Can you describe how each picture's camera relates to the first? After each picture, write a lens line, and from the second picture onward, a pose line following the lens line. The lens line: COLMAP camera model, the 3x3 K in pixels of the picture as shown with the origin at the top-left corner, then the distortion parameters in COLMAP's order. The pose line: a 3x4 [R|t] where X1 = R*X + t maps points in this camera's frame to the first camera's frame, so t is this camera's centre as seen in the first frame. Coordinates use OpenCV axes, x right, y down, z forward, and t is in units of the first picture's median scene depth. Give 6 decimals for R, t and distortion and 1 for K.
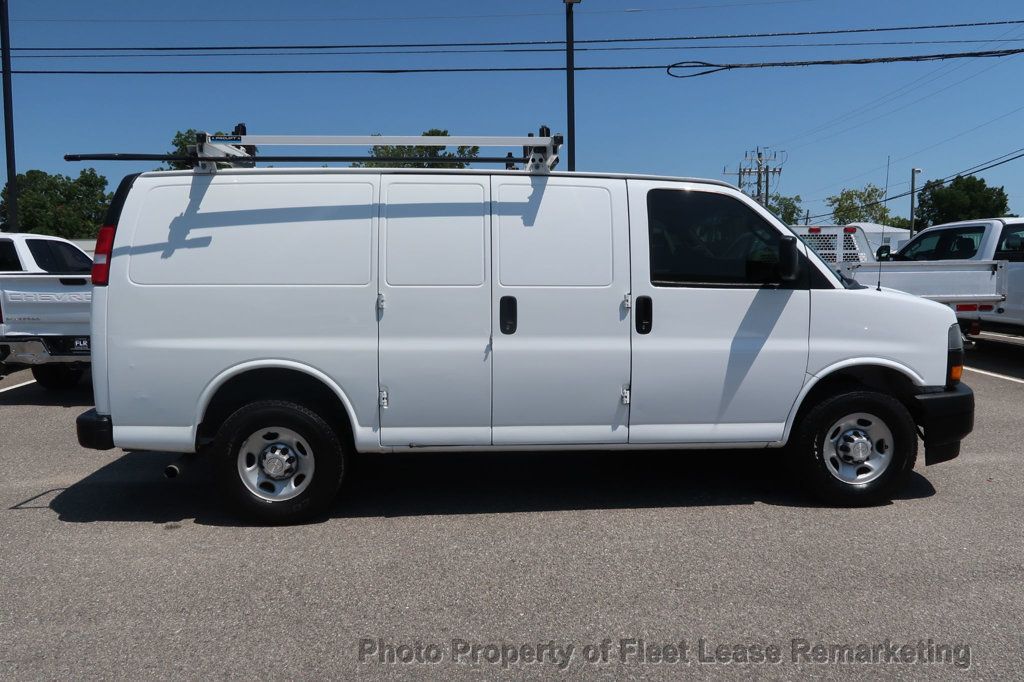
lens RADIAL K [[711.7, 0, 524.1], [0, 711.7, 339.2], [0, 0, 1]] dist [-0.027933, 0.003481]
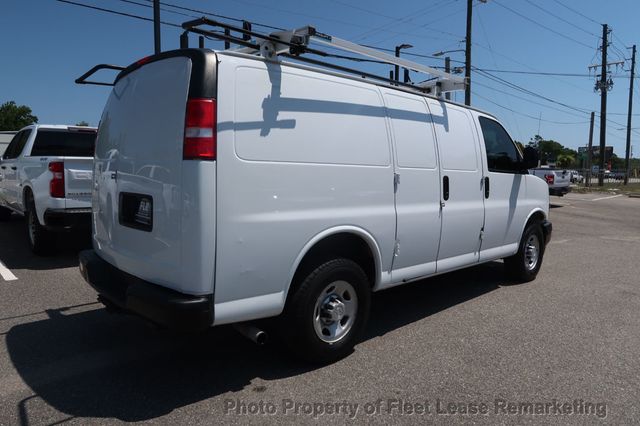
lens RADIAL K [[444.8, 0, 327.6], [0, 444.8, 211.9], [0, 0, 1]] dist [-0.027933, 0.003481]
pose [[0.764657, -0.042116, 0.643060, -0.836285], [0.039868, 0.999042, 0.018023, -0.009492], [-0.643203, 0.011856, 0.765604, 0.416566]]
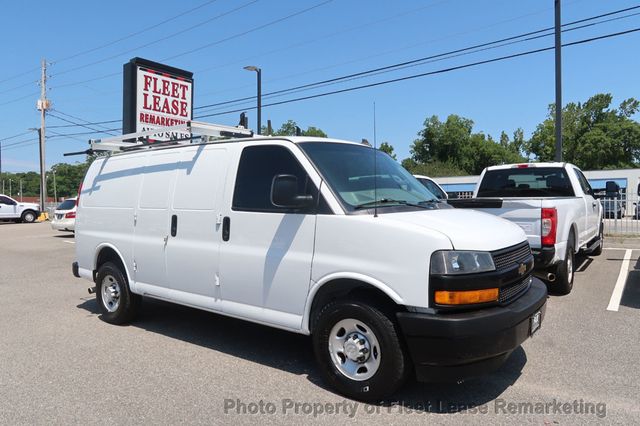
lens RADIAL K [[444.8, 0, 327.6], [0, 444.8, 211.9], [0, 0, 1]] dist [-0.027933, 0.003481]
pose [[0.758559, 0.015541, -0.651420, 0.960919], [-0.058066, 0.997351, -0.043821, -0.041454], [0.649013, 0.071066, 0.757451, 0.410337]]
